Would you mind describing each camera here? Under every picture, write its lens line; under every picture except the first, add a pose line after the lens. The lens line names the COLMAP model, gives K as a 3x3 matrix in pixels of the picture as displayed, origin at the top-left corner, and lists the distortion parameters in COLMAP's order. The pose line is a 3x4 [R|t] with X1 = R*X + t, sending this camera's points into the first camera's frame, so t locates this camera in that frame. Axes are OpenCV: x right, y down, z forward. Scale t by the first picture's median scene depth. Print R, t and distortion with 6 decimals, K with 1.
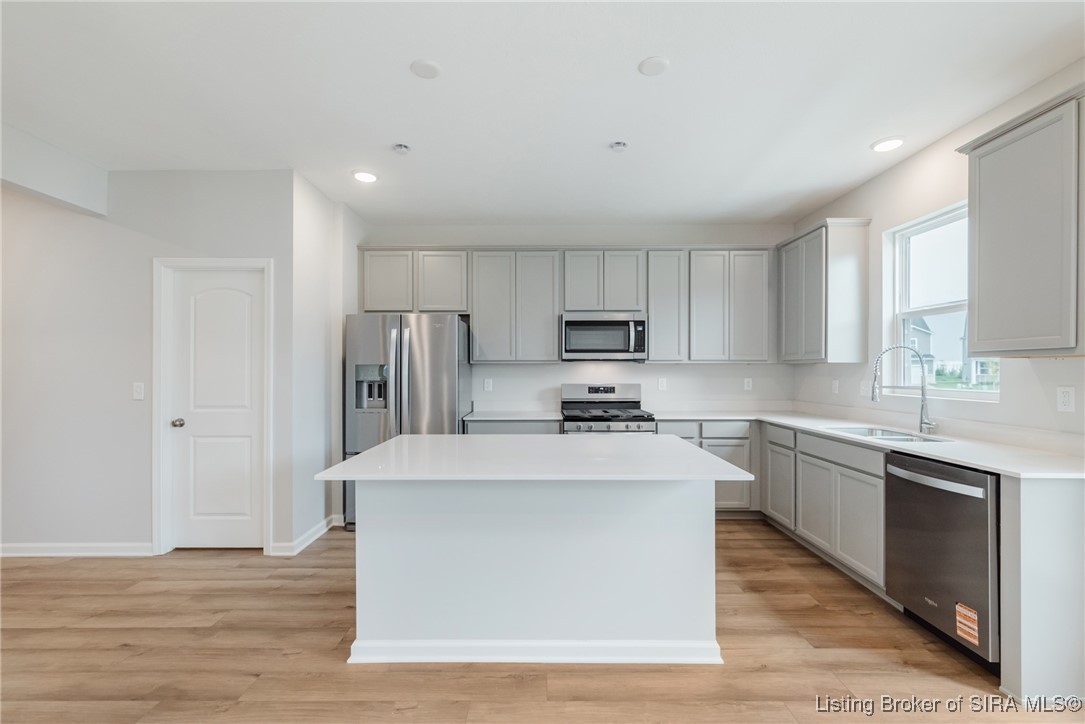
lens RADIAL K [[469.7, 0, 543.0], [0, 469.7, 367.4], [0, 0, 1]] dist [-0.000293, 0.000214]
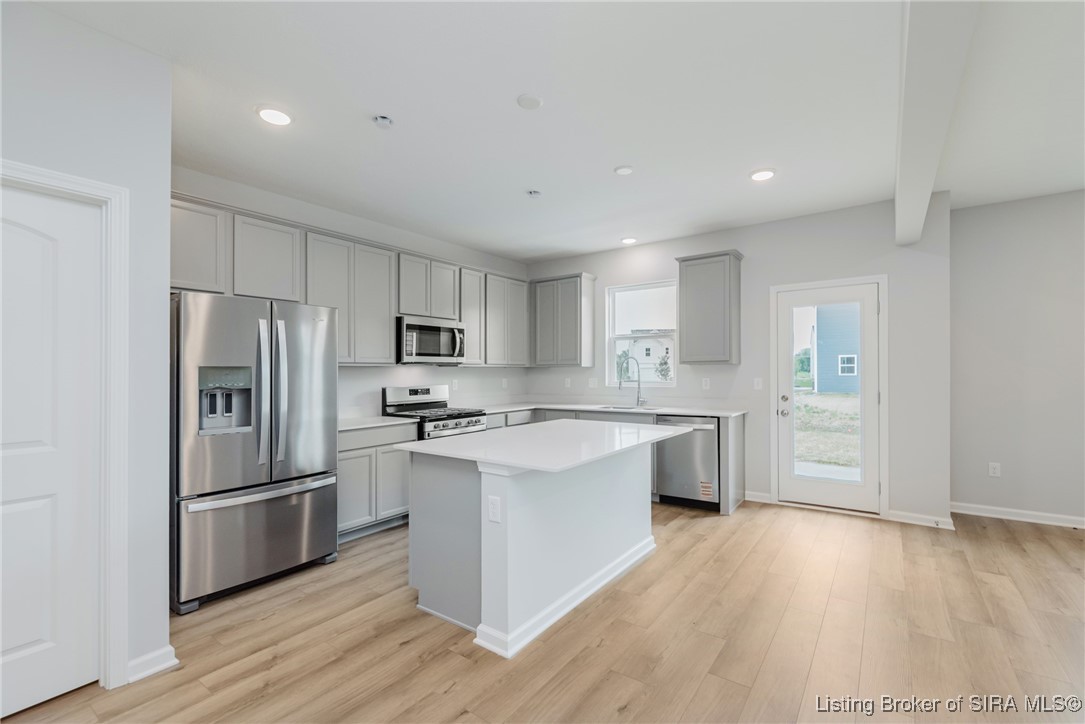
lens RADIAL K [[474.4, 0, 544.7], [0, 474.4, 369.9], [0, 0, 1]] dist [-0.001494, 0.000119]
pose [[0.580501, -0.001746, 0.814258, -0.694180], [0.002979, 0.999996, 0.000020, 0.000591], [-0.814254, 0.002414, 0.580504, 0.191966]]
